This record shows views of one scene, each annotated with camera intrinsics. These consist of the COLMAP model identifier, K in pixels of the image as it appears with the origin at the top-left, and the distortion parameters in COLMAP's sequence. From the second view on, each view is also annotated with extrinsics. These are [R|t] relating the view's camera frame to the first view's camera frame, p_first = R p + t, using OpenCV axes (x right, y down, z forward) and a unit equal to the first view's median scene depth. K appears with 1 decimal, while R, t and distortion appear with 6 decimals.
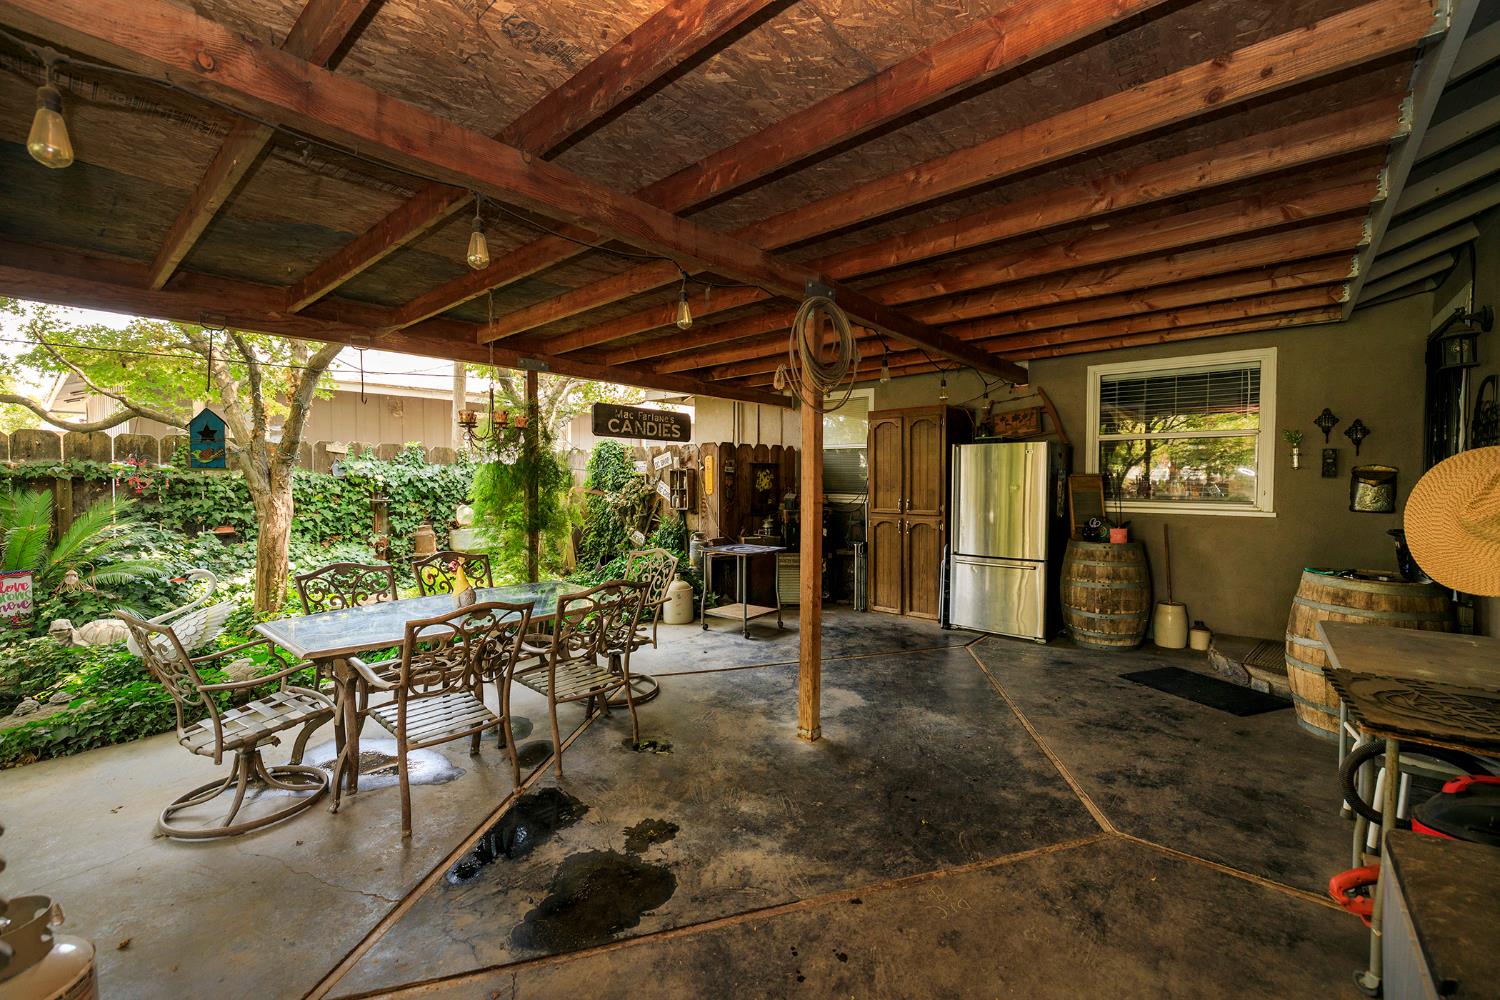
lens RADIAL K [[624.8, 0, 740.8], [0, 624.8, 497.9], [0, 0, 1]] dist [0.003636, -0.000696]
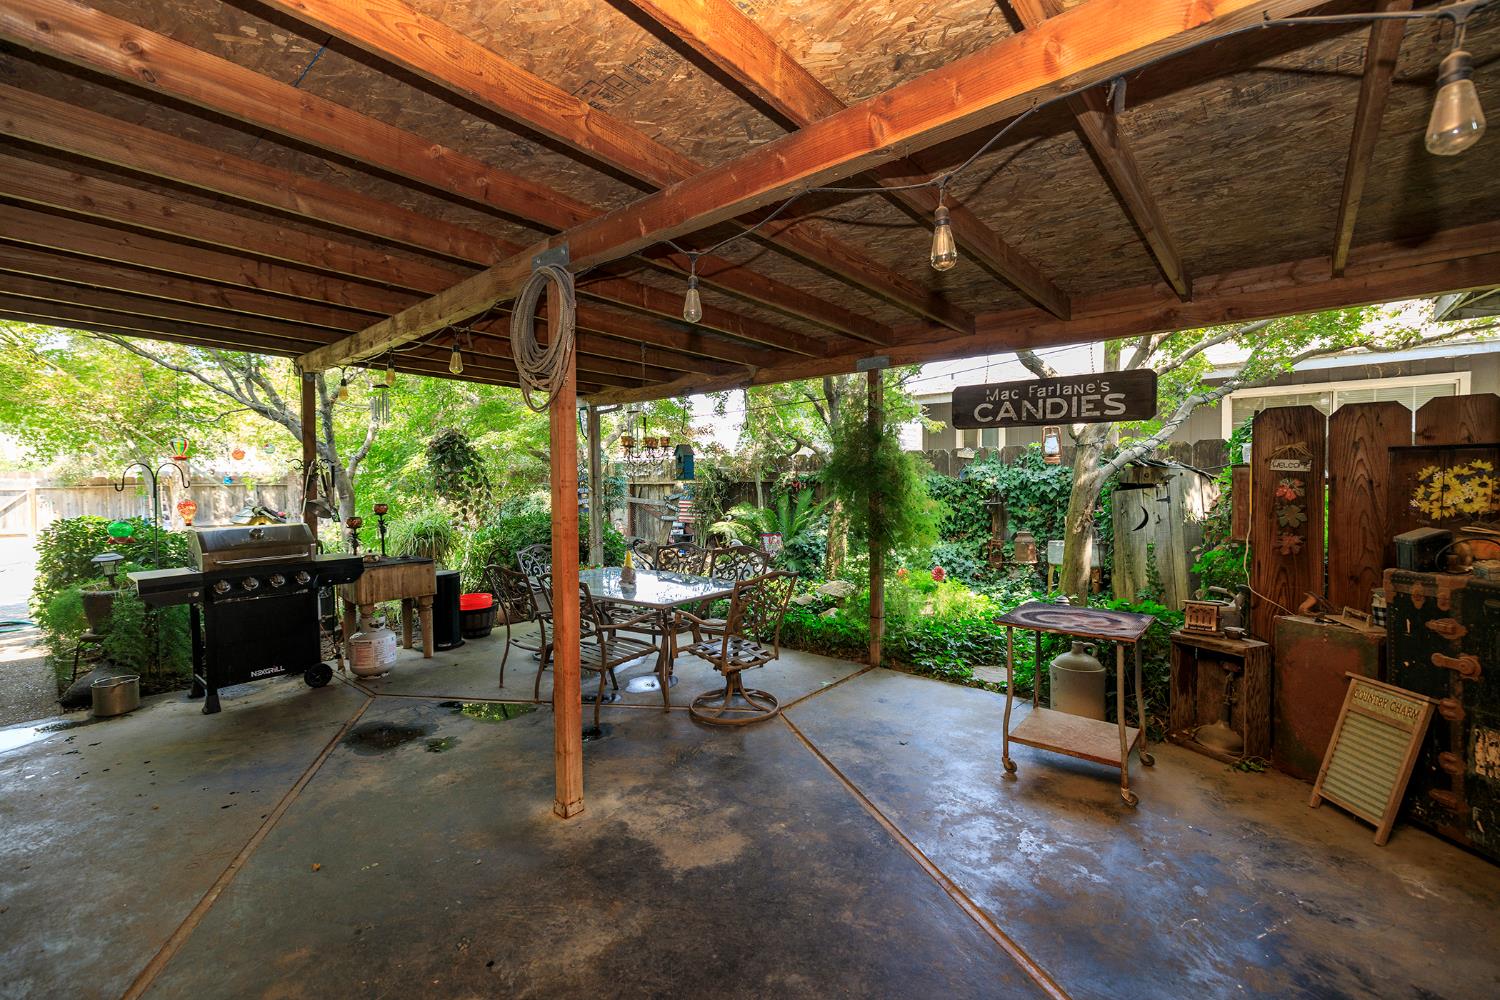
lens RADIAL K [[624.8, 0, 740.8], [0, 624.8, 497.9], [0, 0, 1]] dist [0.003636, -0.000696]
pose [[0.003021, 0.030662, -0.999525, 0.568443], [-0.023660, 0.999252, 0.030582, -0.033441], [0.999715, 0.023557, 0.003744, 0.758751]]
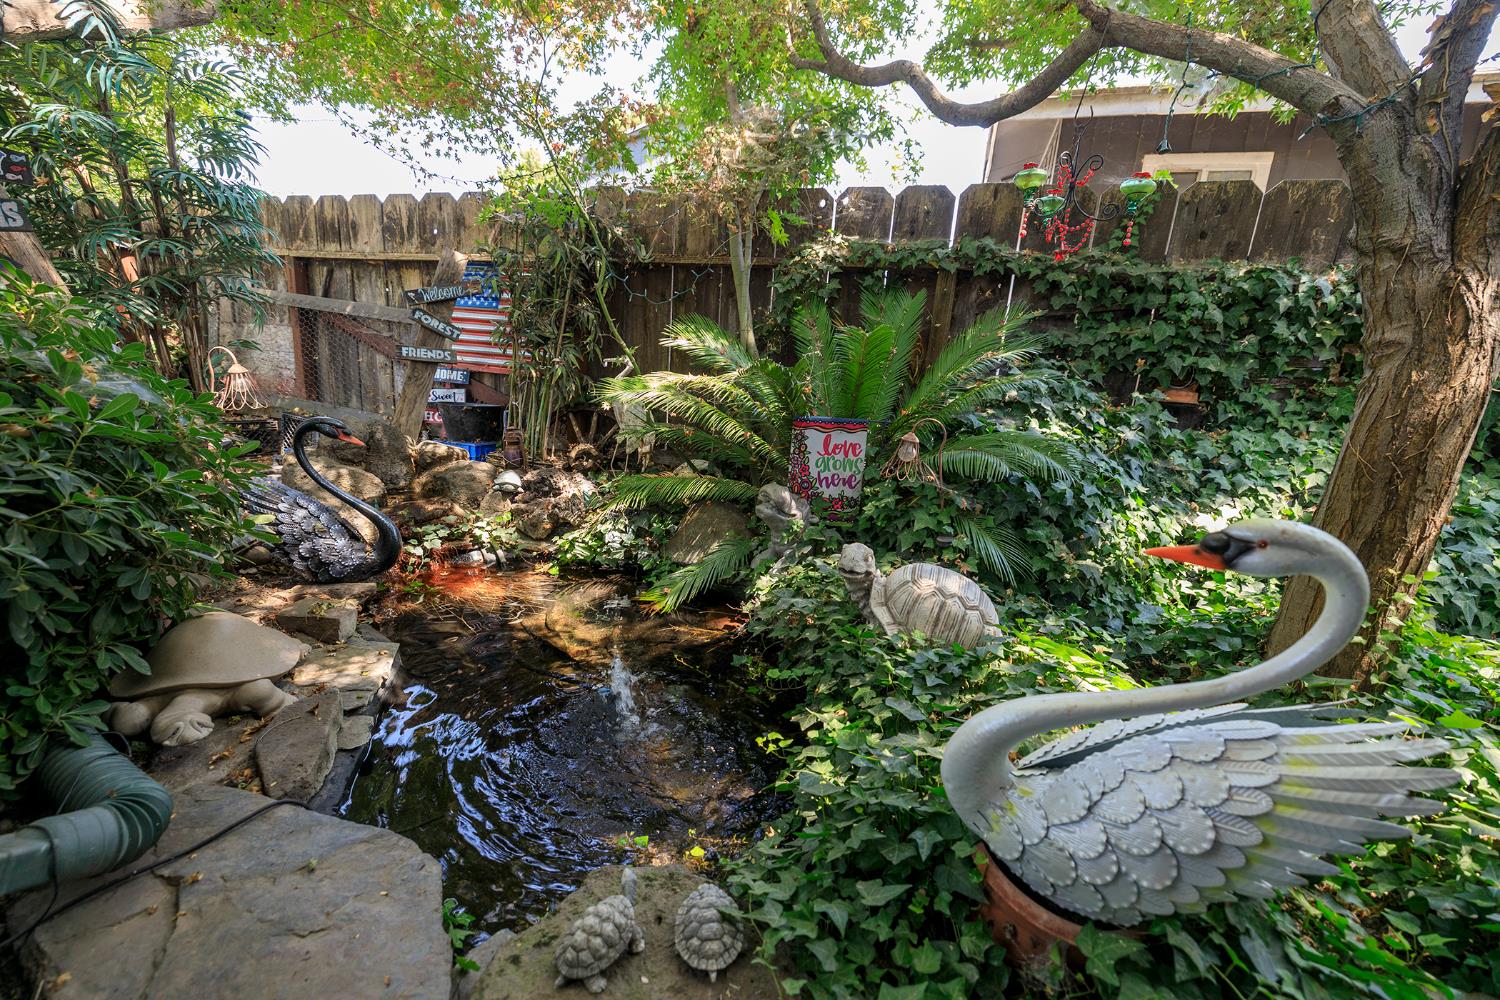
lens RADIAL K [[624.8, 0, 740.8], [0, 624.8, 497.9], [0, 0, 1]] dist [0.003636, -0.000696]
pose [[0.382522, 0.235695, -0.893378, -0.585093], [-0.102453, 0.971773, 0.212510, 0.065296], [0.918248, 0.010239, 0.395872, 0.593722]]
